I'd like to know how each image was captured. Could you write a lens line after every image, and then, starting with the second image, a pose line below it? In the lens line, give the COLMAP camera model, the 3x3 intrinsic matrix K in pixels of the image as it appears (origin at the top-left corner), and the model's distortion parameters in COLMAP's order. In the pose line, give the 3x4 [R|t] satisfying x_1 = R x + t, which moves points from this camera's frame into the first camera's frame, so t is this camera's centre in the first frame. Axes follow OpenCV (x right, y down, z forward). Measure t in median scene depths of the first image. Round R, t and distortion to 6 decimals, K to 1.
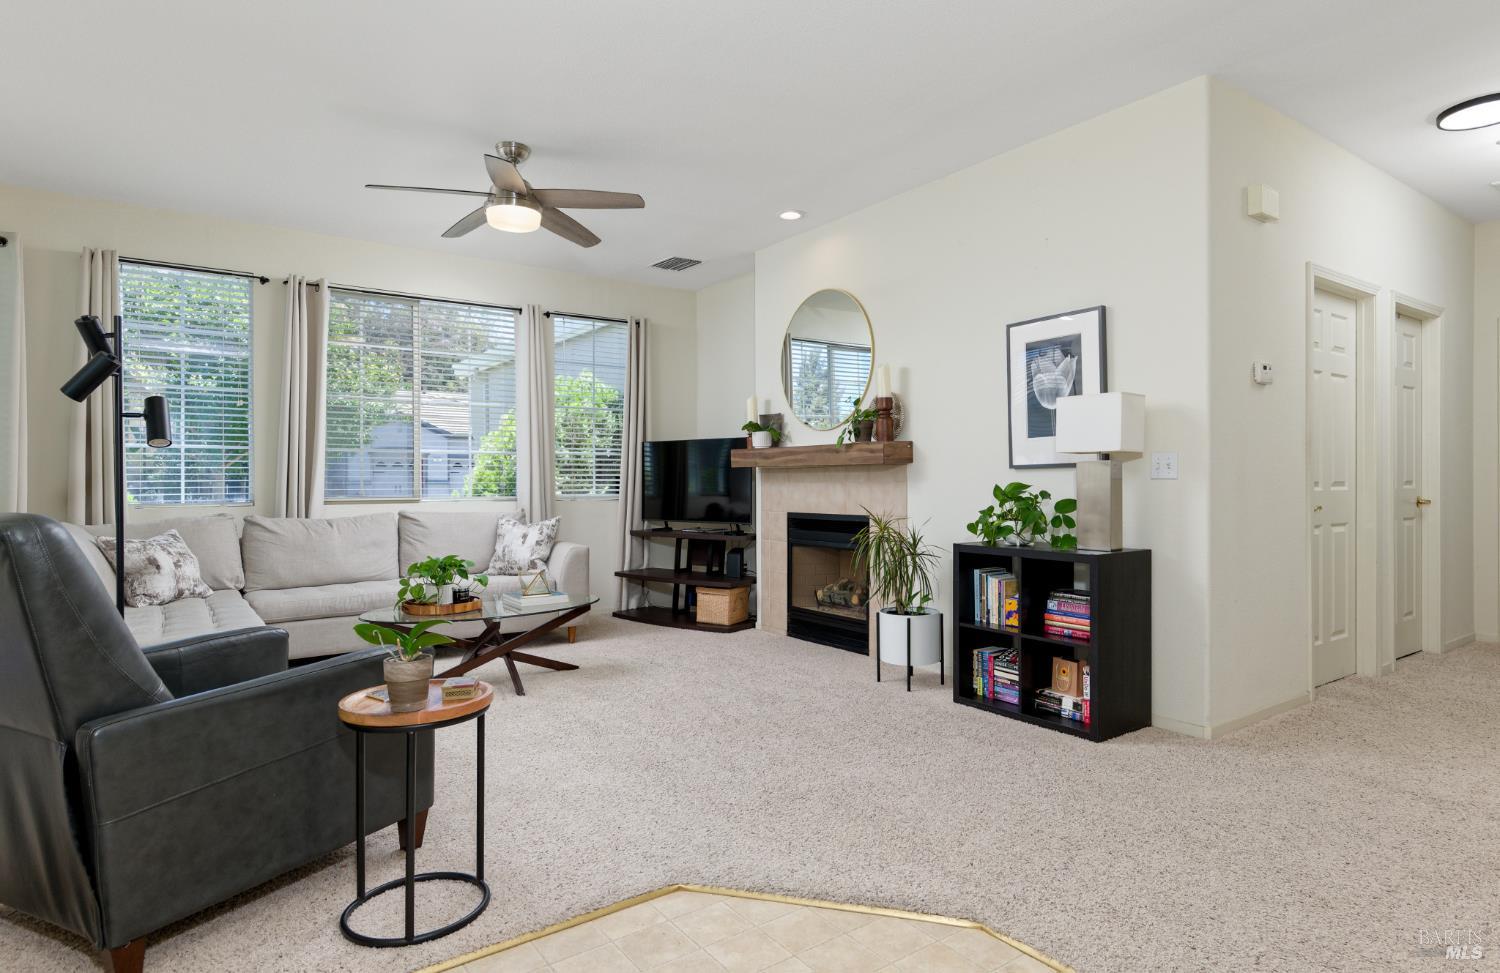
lens RADIAL K [[927.1, 0, 748.2], [0, 927.1, 477.2], [0, 0, 1]] dist [0.000212, 0.000145]
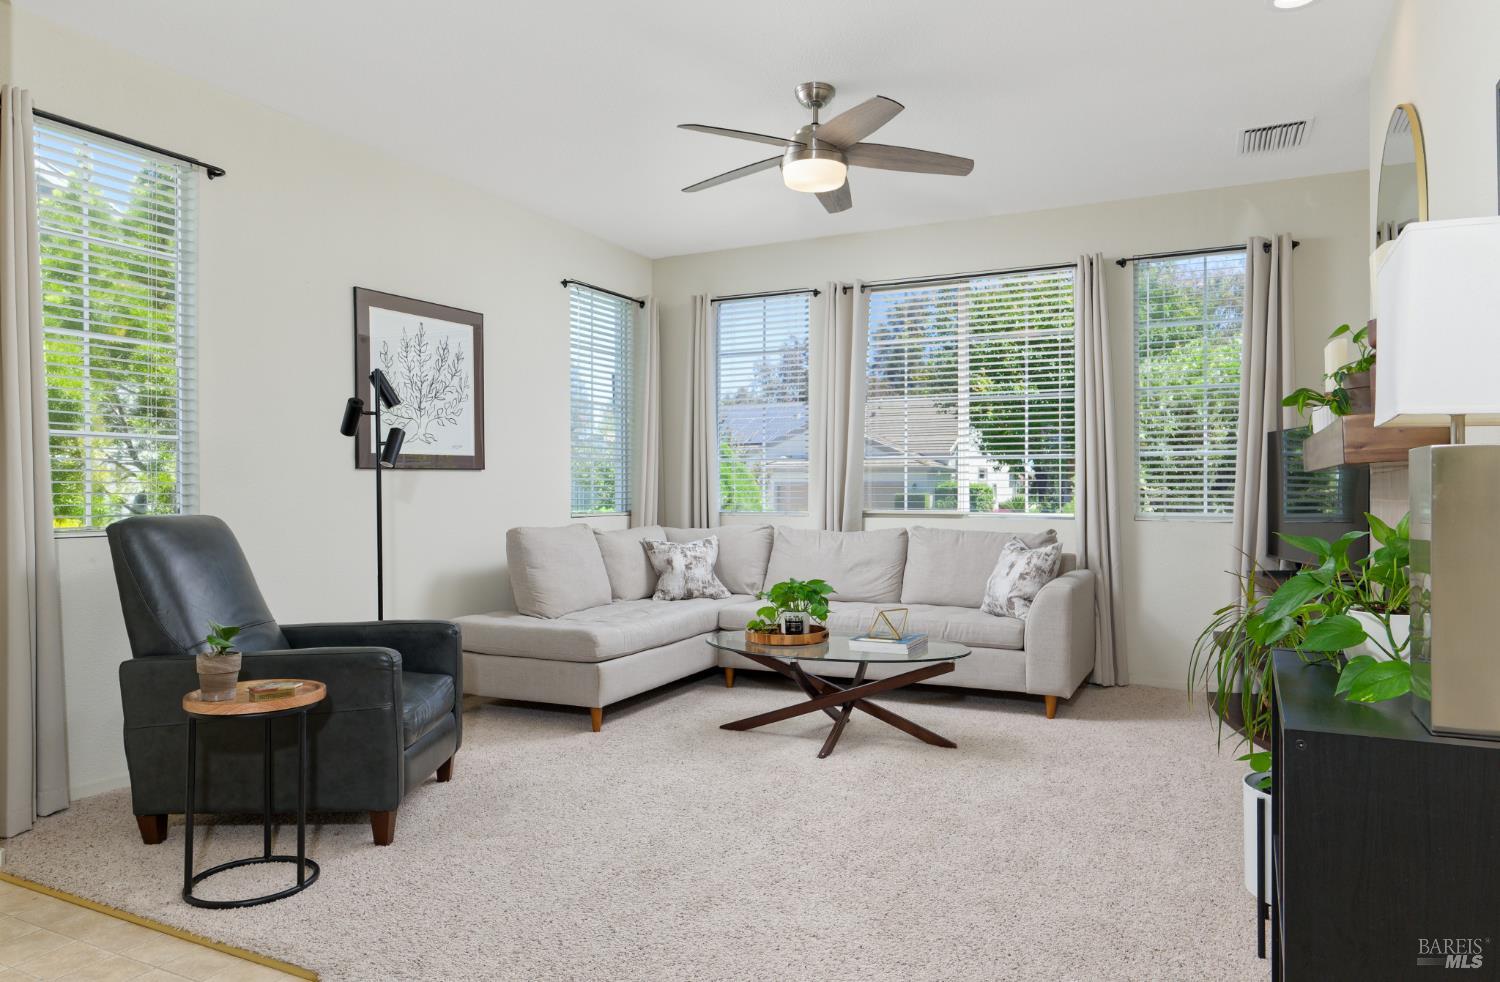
lens RADIAL K [[1011.8, 0, 749.0], [0, 1011.8, 498.2], [0, 0, 1]] dist [-0.006574, -0.001151]
pose [[0.407027, 0.012998, -0.913324, 0.499070], [0.004689, 0.999856, 0.016320, -0.007990], [0.913404, -0.010925, 0.406907, 0.530918]]
